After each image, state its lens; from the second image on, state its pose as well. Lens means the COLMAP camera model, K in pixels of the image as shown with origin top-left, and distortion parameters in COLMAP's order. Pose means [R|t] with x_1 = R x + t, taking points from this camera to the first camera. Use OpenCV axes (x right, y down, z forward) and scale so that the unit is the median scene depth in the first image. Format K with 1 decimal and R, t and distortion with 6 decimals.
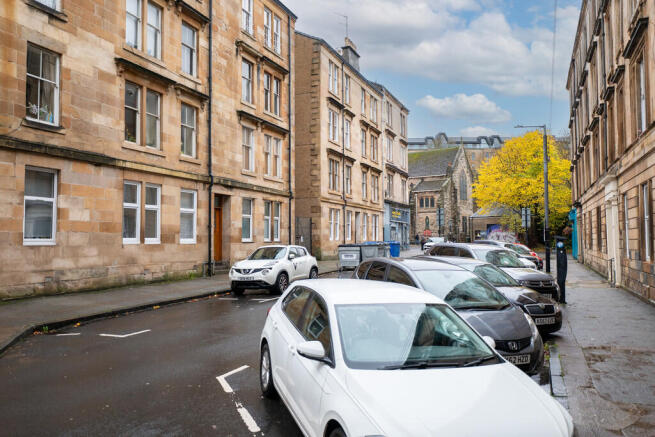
lens RADIAL K [[494.7, 0, 328.0], [0, 494.7, 218.3], [0, 0, 1]] dist [-0.000712, -0.003428]
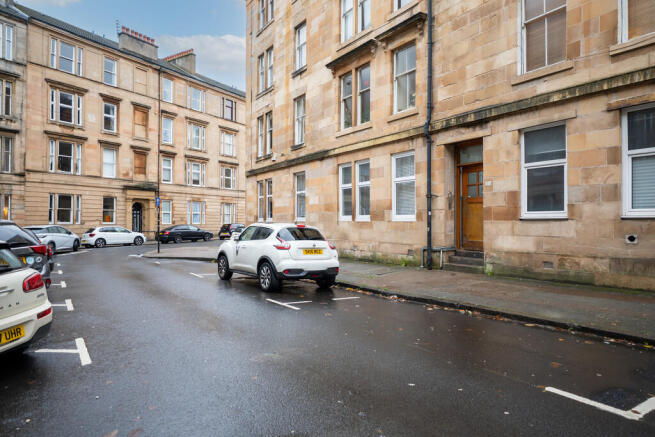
lens RADIAL K [[403.8, 0, 328.0], [0, 403.8, 214.8], [0, 0, 1]] dist [-0.006374, 0.002588]
pose [[-0.535765, -0.015608, -0.844223, 0.343019], [0.035794, 0.998511, -0.041176, 0.066398], [0.843608, -0.052279, -0.534409, 1.308852]]
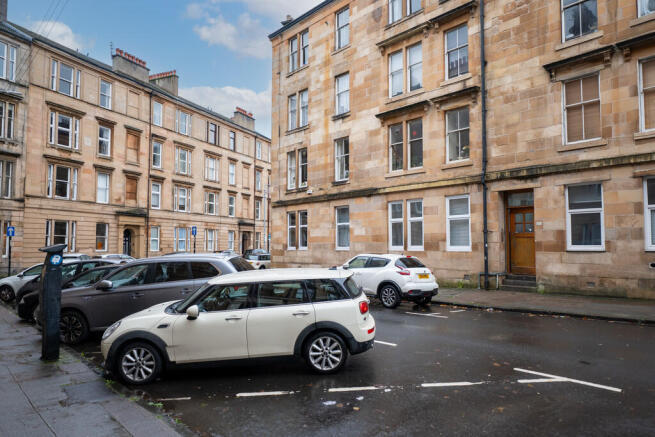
lens RADIAL K [[433.6, 0, 327.0], [0, 433.6, 220.8], [0, 0, 1]] dist [-0.003242, 0.002425]
pose [[-0.415613, -0.054634, -0.907899, 0.624788], [0.038616, 0.996234, -0.077627, 0.050040], [0.908722, -0.067322, -0.411938, 1.177748]]
